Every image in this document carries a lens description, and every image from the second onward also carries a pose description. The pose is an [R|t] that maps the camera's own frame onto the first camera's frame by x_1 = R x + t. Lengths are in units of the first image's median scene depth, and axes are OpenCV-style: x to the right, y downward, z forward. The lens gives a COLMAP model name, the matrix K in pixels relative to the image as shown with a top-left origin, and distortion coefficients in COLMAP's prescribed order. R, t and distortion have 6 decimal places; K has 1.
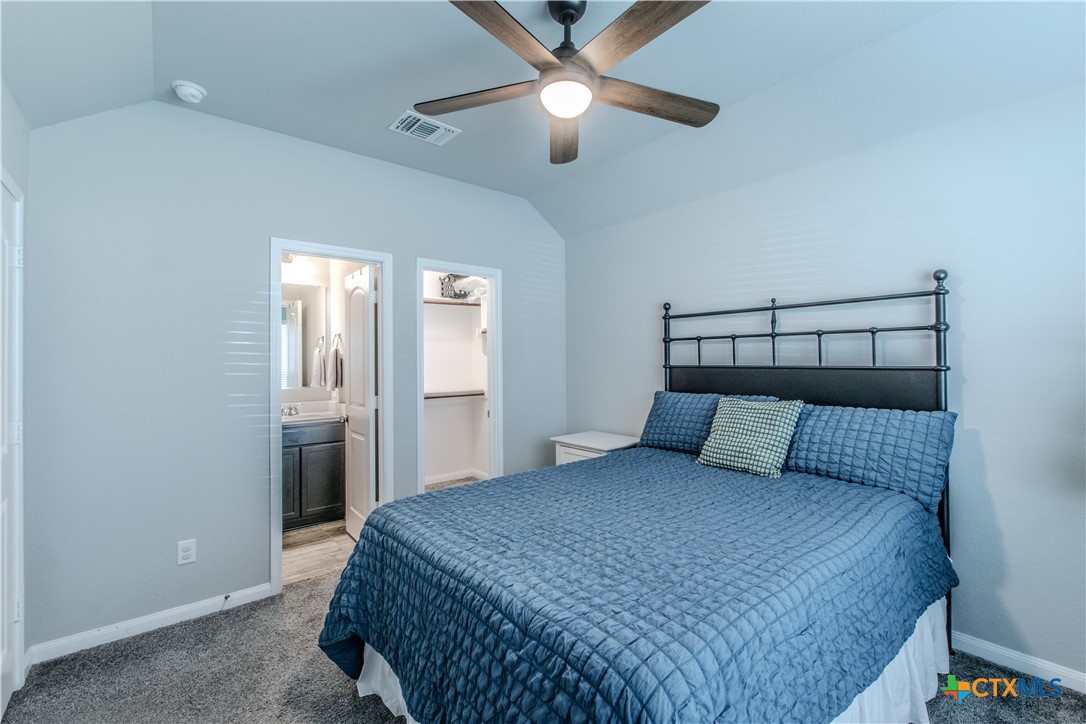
lens RADIAL K [[467.8, 0, 543.0], [0, 467.8, 362.0], [0, 0, 1]] dist [0.000268, -0.000023]
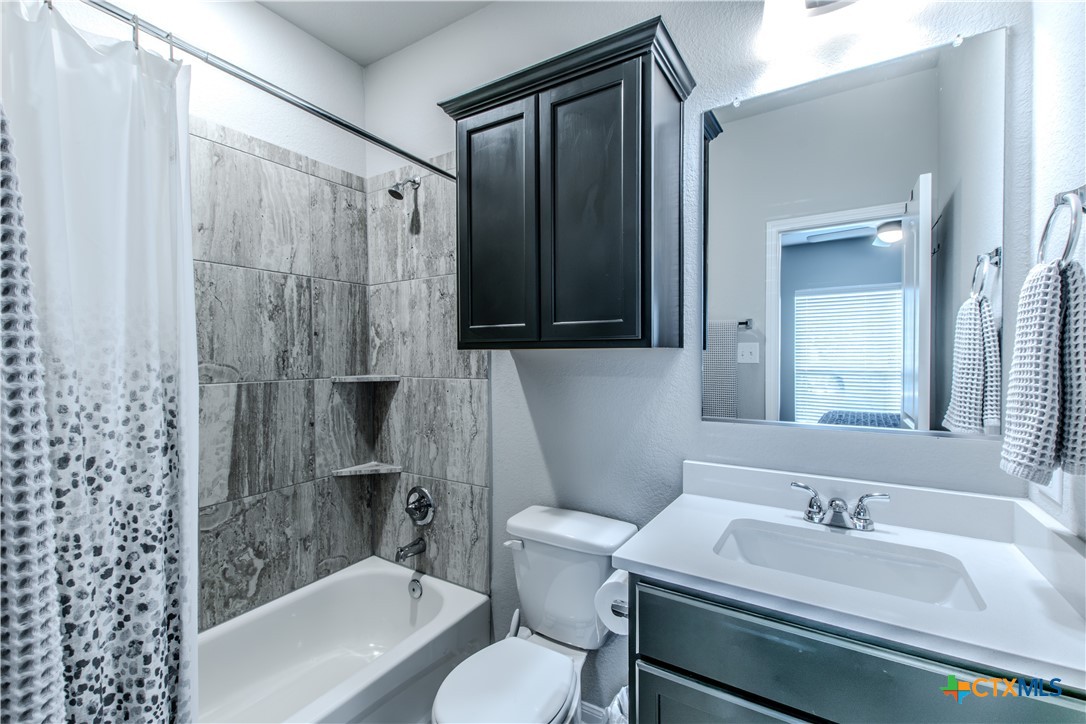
lens RADIAL K [[467.8, 0, 543.0], [0, 467.8, 362.0], [0, 0, 1]] dist [0.000268, -0.000023]
pose [[0.315044, 0.015020, -0.948958, -0.310519], [0.002449, 0.999859, 0.016638, 0.007470], [0.949074, -0.007566, 0.314962, 0.701078]]
